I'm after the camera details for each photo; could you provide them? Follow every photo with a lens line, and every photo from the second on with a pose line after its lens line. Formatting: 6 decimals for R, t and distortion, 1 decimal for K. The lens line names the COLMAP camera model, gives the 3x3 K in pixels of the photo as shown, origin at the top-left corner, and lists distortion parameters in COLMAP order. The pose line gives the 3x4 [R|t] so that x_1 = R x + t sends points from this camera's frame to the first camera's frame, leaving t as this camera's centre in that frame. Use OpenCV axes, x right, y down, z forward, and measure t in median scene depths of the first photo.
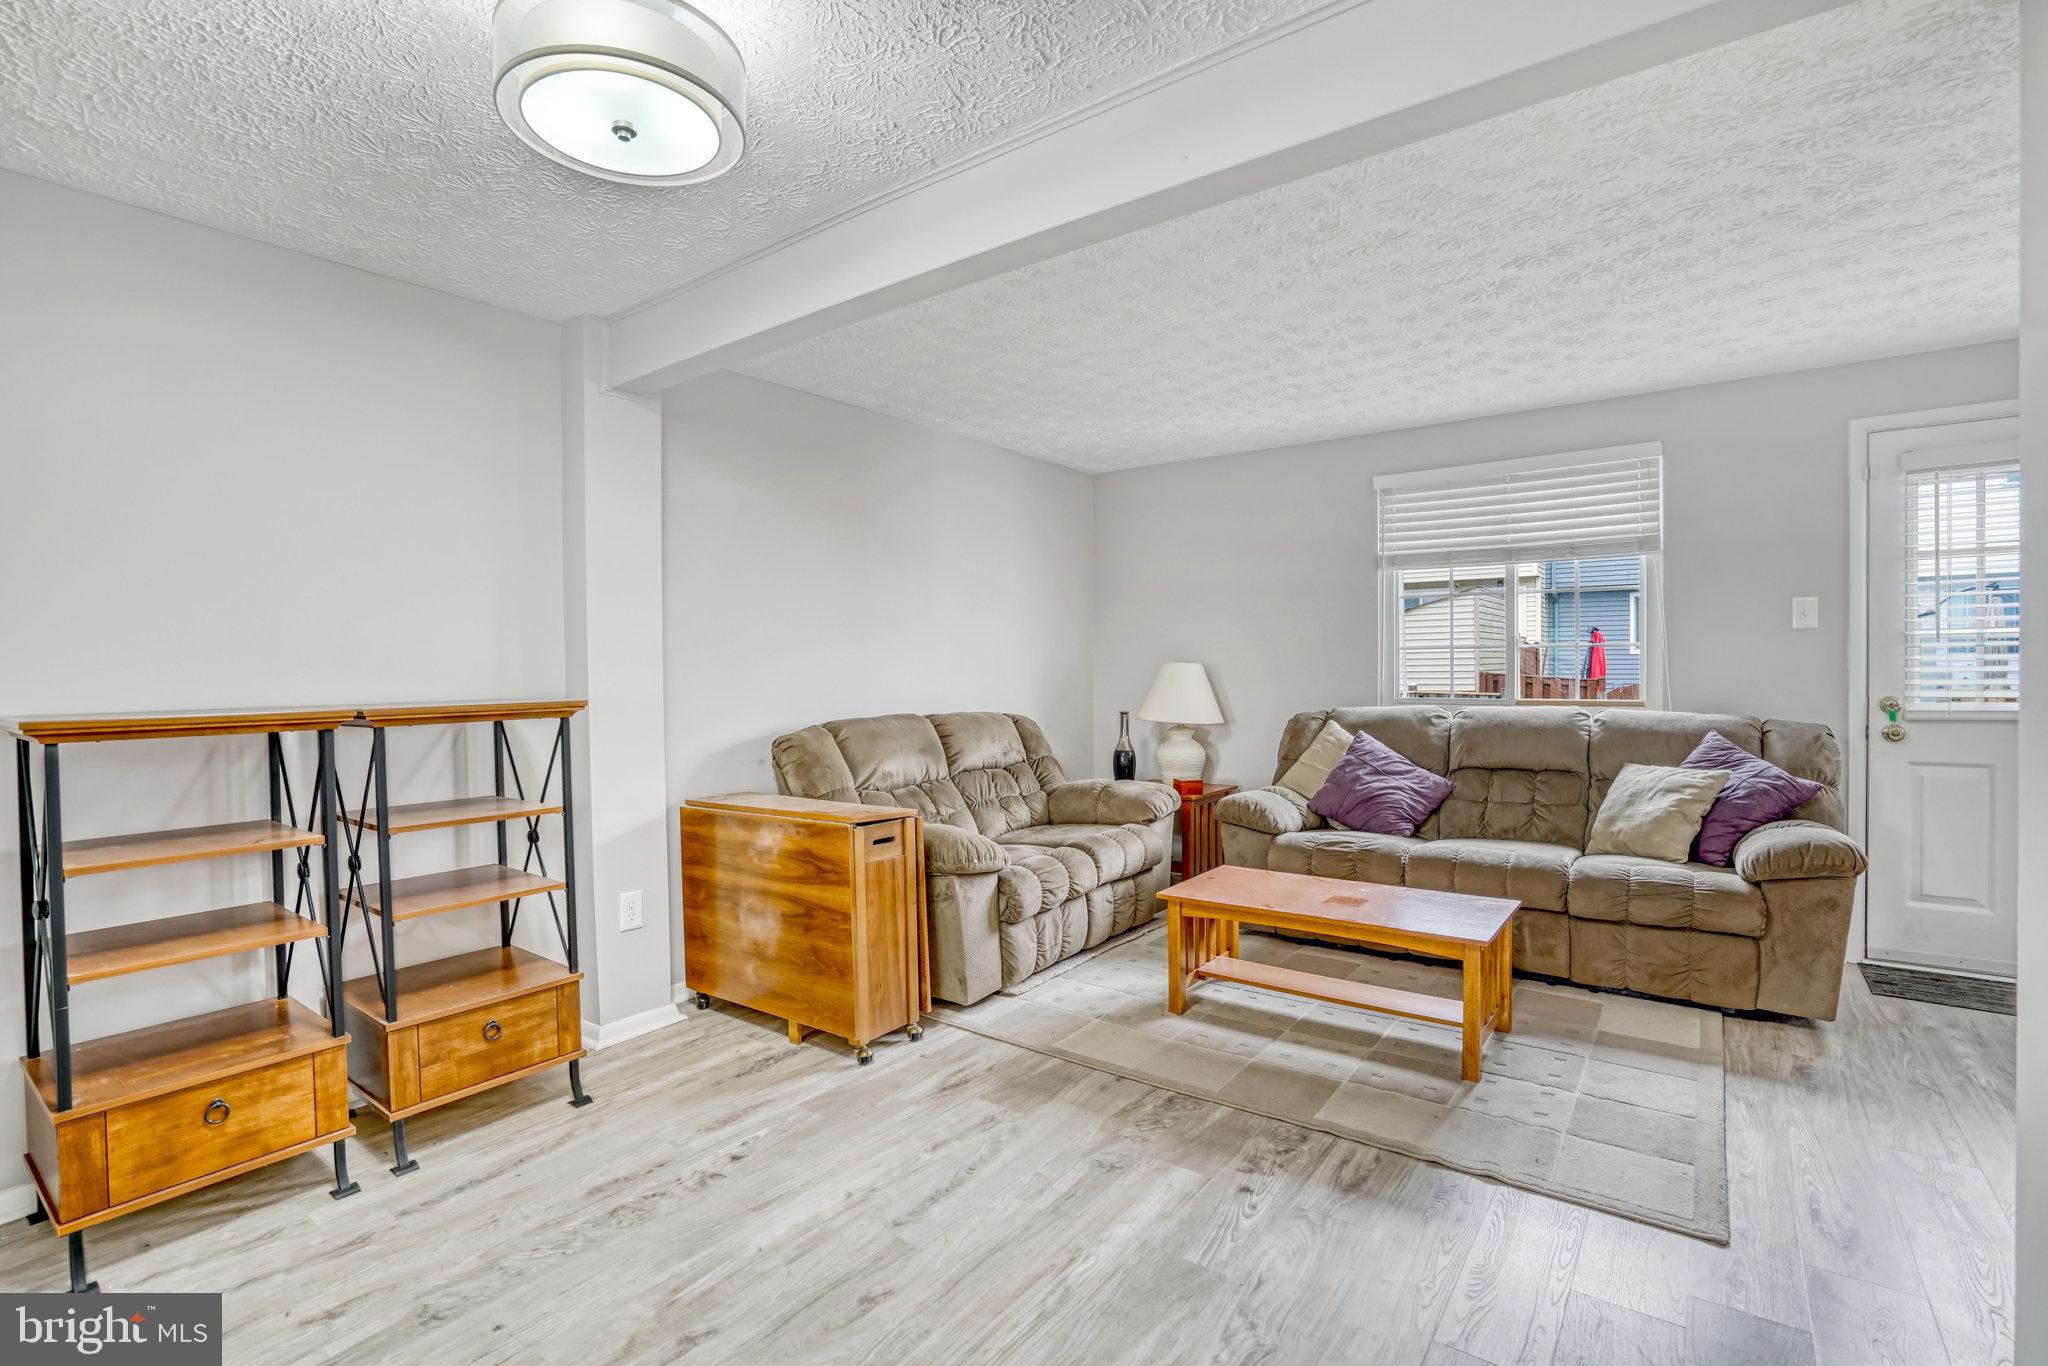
lens RADIAL K [[951.2, 0, 1017.7], [0, 951.2, 658.9], [0, 0, 1]] dist [-0.051437, 0.020733]
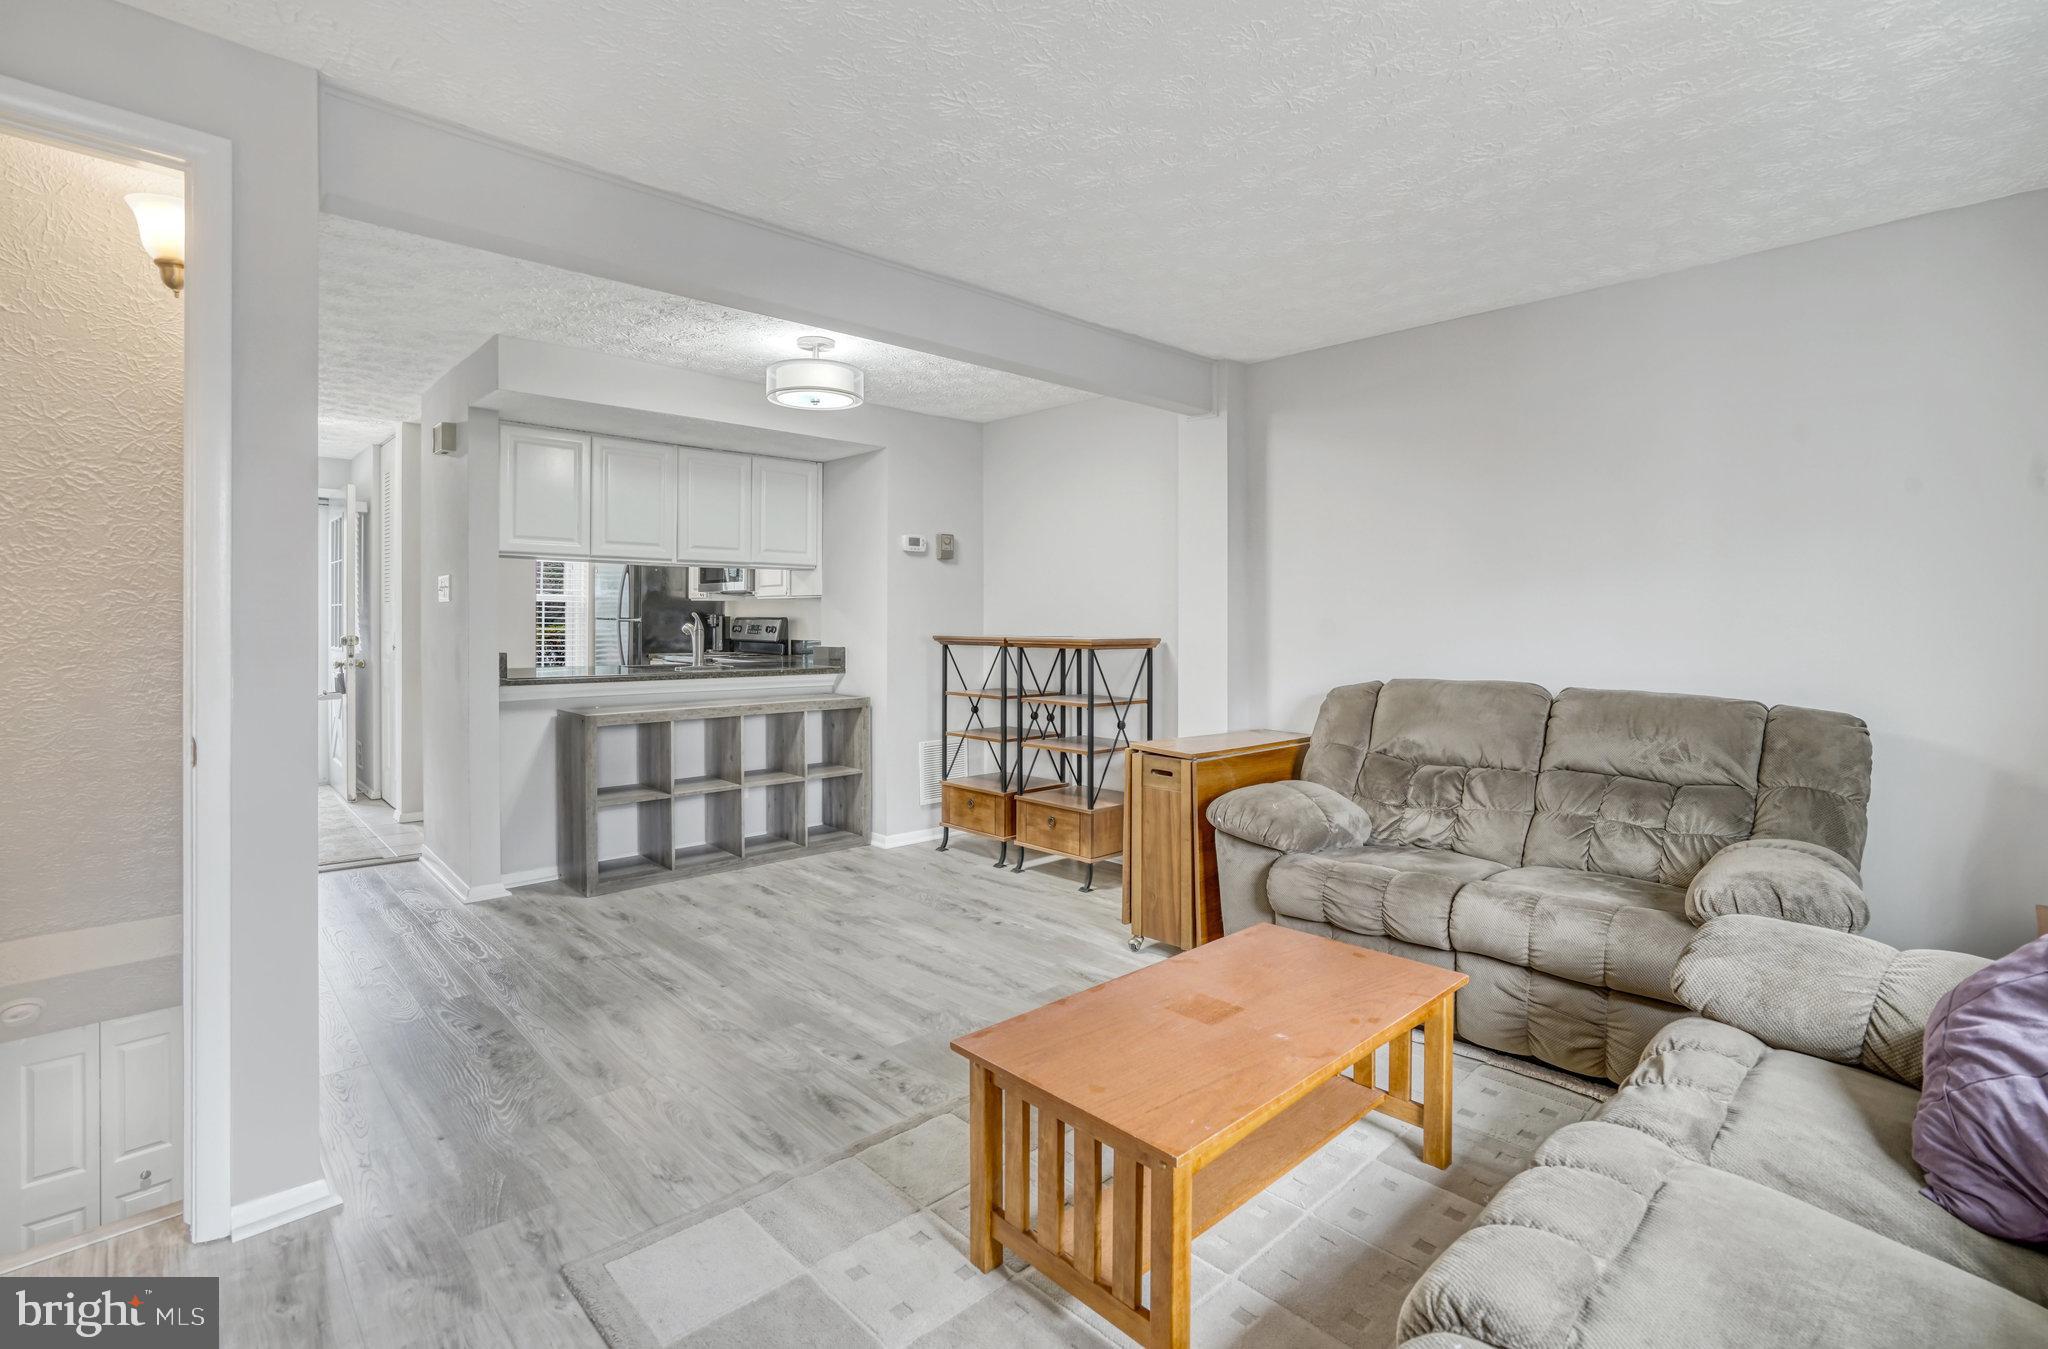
lens RADIAL K [[962.8, 0, 985.1], [0, 962.8, 630.7], [0, 0, 1]] dist [-0.001197, -0.000122]
pose [[-0.204182, 0.021689, -0.978693, 1.087746], [0.007251, 0.999761, 0.020643, -0.002742], [0.978906, -0.002882, -0.204291, 1.092938]]
